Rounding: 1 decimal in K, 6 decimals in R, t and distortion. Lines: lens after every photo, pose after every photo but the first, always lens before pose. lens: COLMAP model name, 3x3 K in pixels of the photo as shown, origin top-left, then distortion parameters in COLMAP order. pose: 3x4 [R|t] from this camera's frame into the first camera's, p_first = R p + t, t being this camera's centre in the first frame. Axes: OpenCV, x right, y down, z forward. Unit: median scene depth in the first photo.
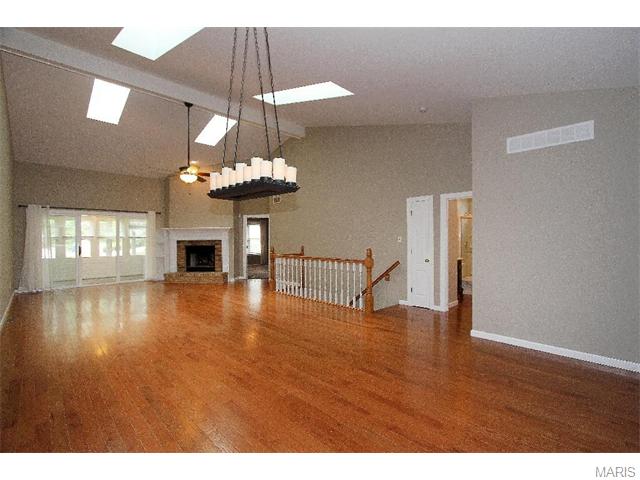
lens RADIAL K [[298.8, 0, 319.5], [0, 298.8, 234.2], [0, 0, 1]] dist [-0.011870, 0.000369]
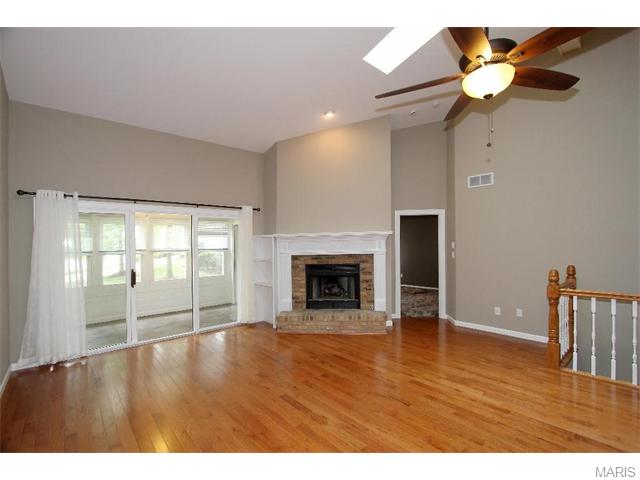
lens RADIAL K [[298.8, 0, 321.2], [0, 298.8, 236.4], [0, 0, 1]] dist [-0.011870, 0.000369]
pose [[0.999650, -0.008326, -0.025124, -0.408027], [0.007975, 0.999870, -0.014029, -0.007522], [0.025237, 0.013824, 0.999586, 0.422530]]
